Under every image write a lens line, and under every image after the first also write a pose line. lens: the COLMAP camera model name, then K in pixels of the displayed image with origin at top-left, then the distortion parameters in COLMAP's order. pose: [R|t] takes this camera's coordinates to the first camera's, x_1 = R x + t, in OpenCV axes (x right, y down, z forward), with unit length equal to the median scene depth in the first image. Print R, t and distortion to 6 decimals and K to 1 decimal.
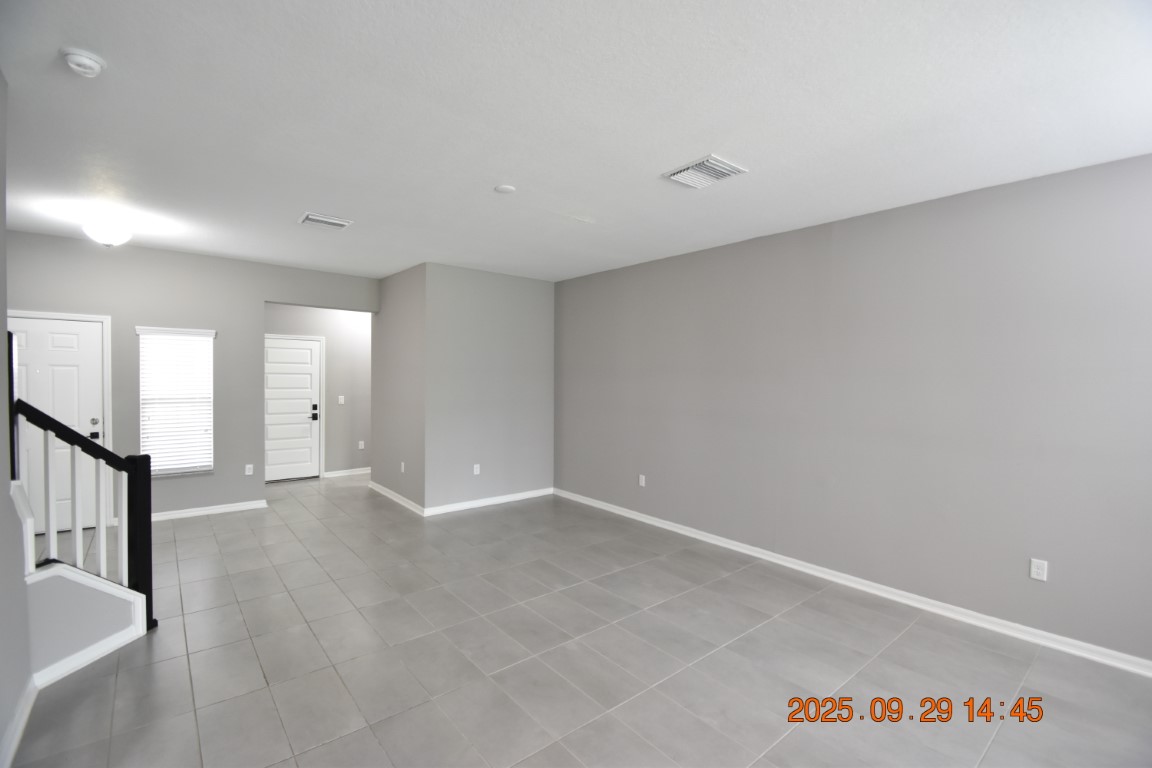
lens RADIAL K [[505.1, 0, 573.7], [0, 505.1, 391.5], [0, 0, 1]] dist [0.012627, -0.016545]
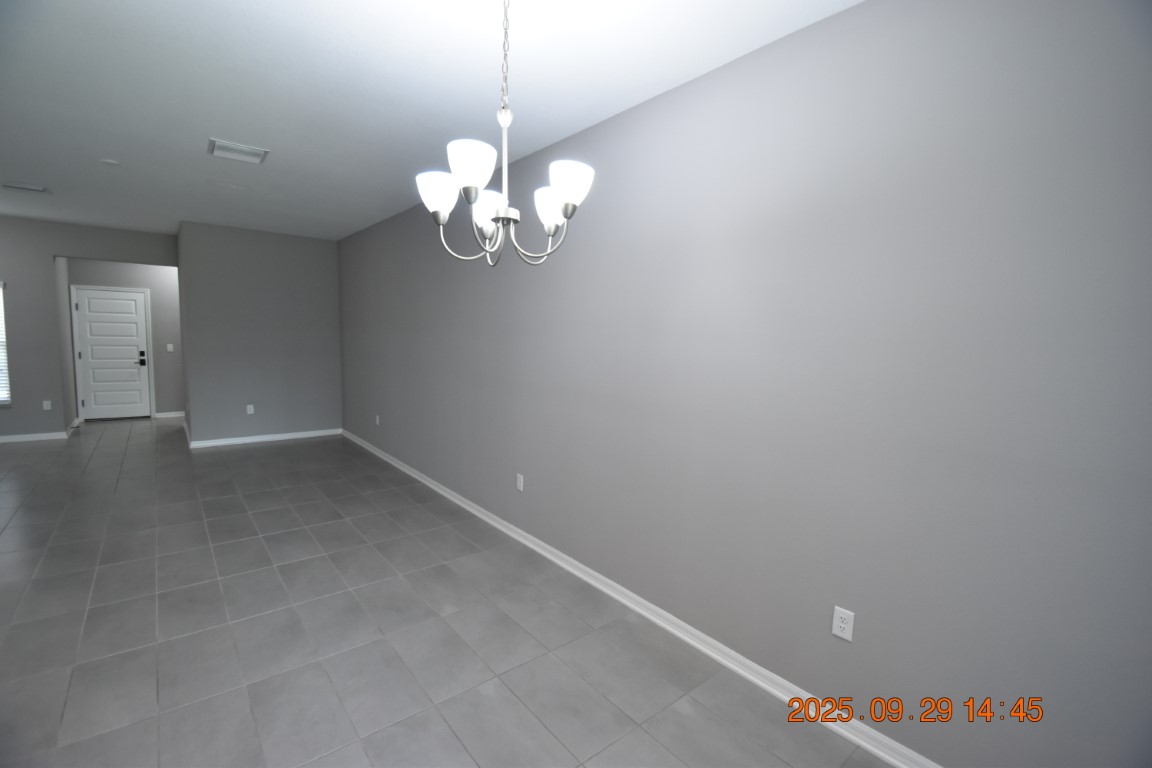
lens RADIAL K [[505.1, 0, 573.7], [0, 505.1, 391.5], [0, 0, 1]] dist [0.012627, -0.016545]
pose [[0.999841, 0.017813, -0.000479, 0.548318], [-0.017725, 0.996938, 0.076158, 0.016413], [0.001834, -0.076138, 0.997096, -0.123949]]
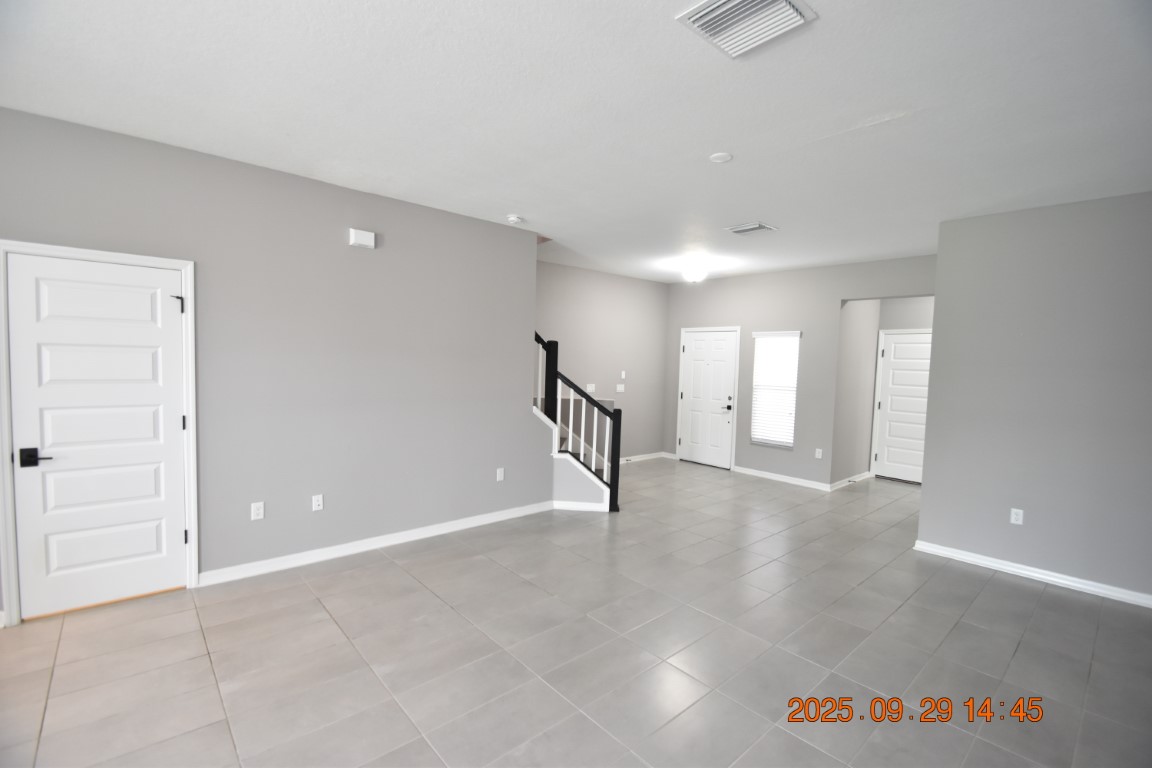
lens RADIAL K [[505.1, 0, 573.7], [0, 505.1, 391.5], [0, 0, 1]] dist [0.012627, -0.016545]
pose [[0.033722, 0.051077, -0.998125, 0.448045], [-0.058464, 0.997084, 0.049048, -0.005428], [0.997720, 0.056700, 0.036610, 0.412207]]
